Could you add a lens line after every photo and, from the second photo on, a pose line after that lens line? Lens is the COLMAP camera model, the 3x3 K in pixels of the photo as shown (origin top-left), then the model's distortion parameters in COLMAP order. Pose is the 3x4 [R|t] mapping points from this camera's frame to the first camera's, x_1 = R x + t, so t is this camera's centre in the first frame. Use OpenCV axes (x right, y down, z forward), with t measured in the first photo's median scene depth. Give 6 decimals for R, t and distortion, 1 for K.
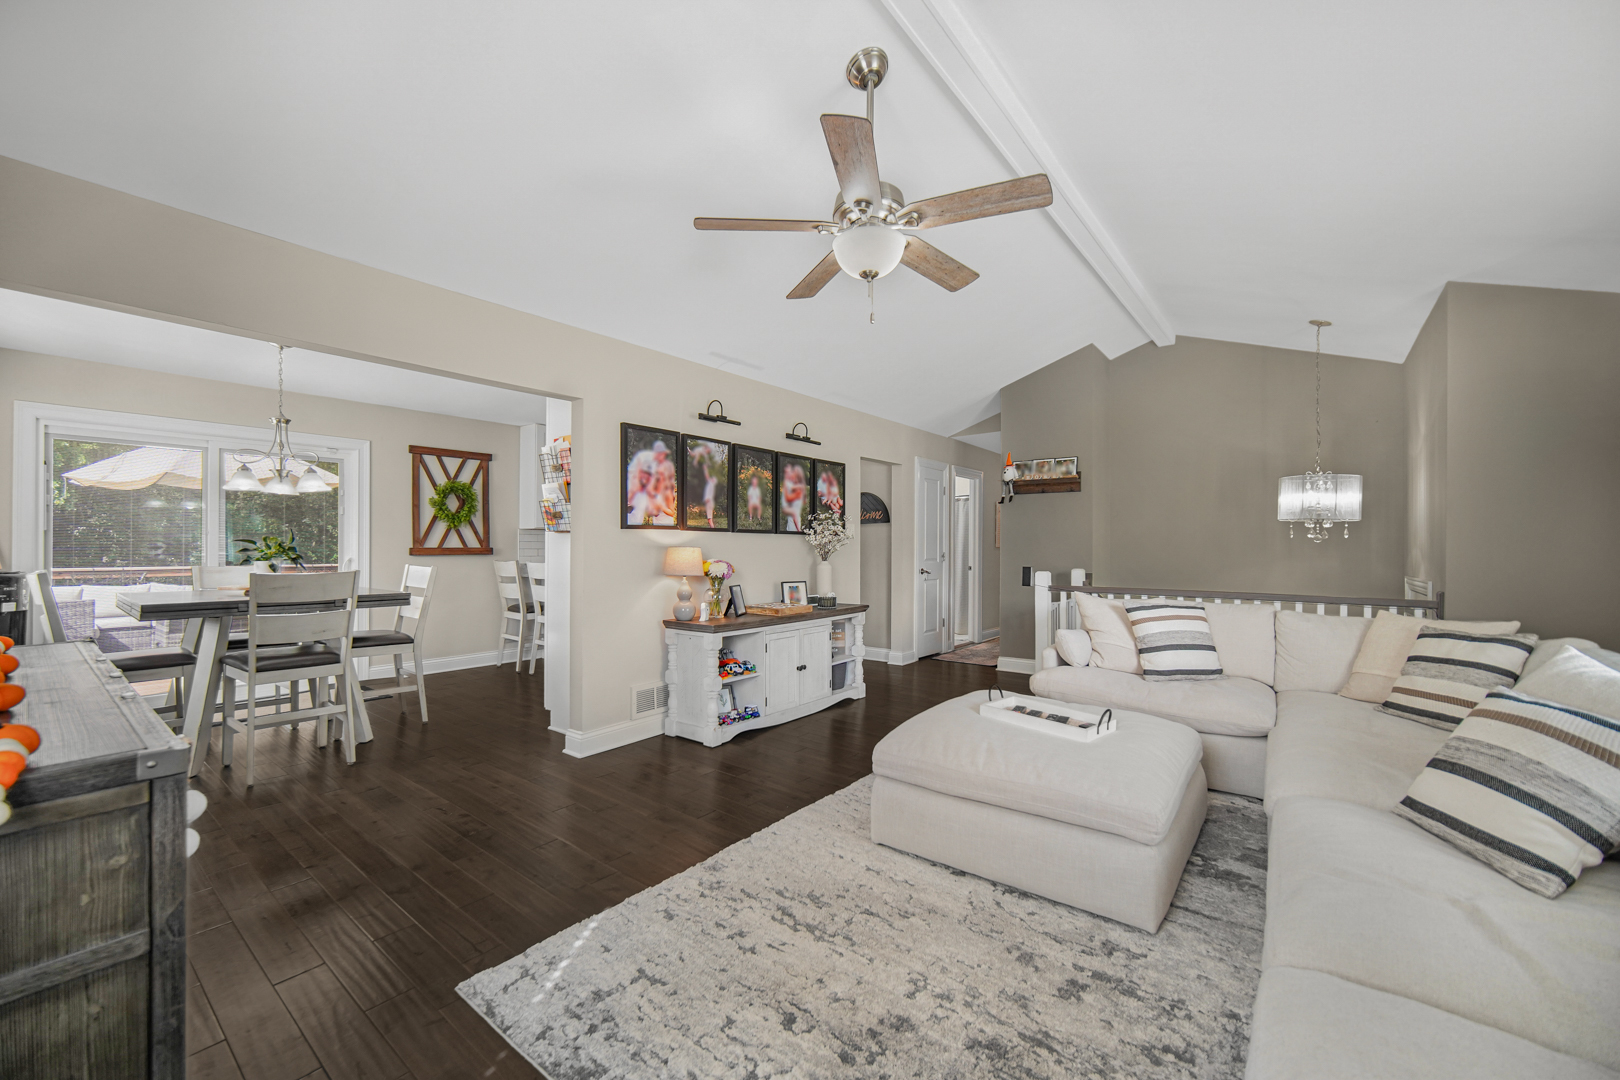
lens RADIAL K [[639.3, 0, 811.7], [0, 639.3, 543.9], [0, 0, 1]] dist [-0.000636, -0.000738]
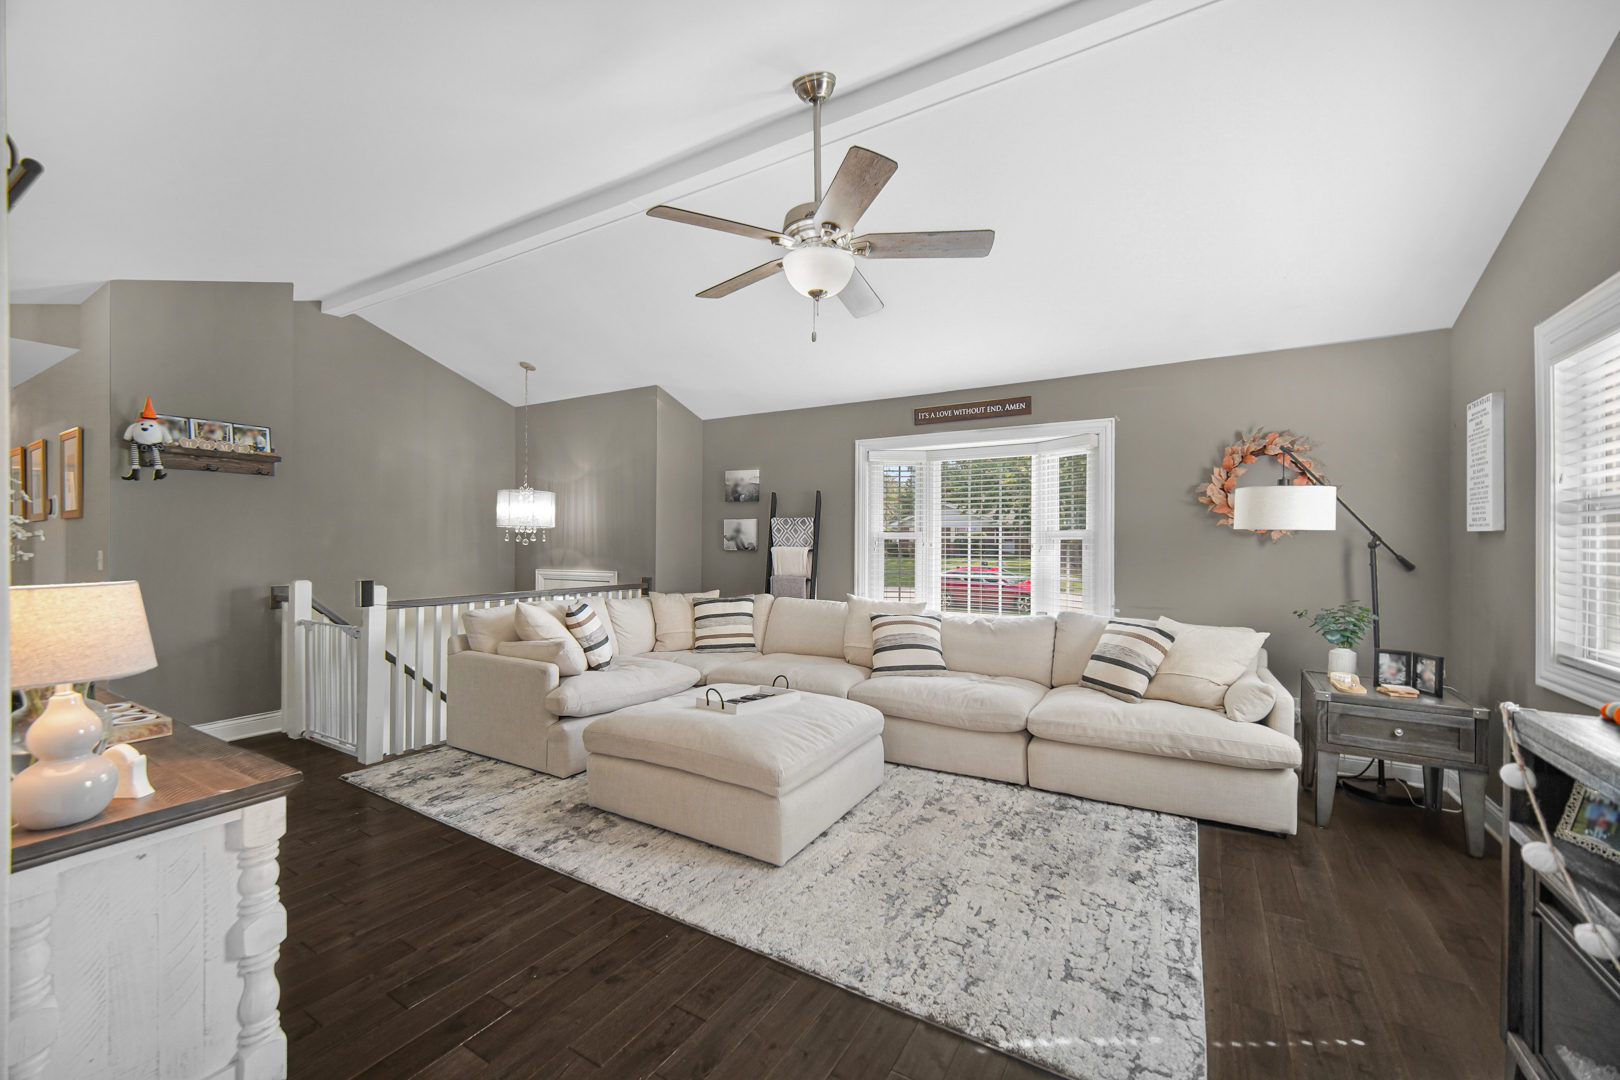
lens RADIAL K [[639.3, 0, 808.2], [0, 639.3, 540.5], [0, 0, 1]] dist [-0.000636, -0.000738]
pose [[-0.116893, -0.005195, 0.993131, -1.036808], [-0.007228, 0.999964, 0.004380, -0.041044], [-0.993118, -0.006667, -0.116927, 1.279777]]
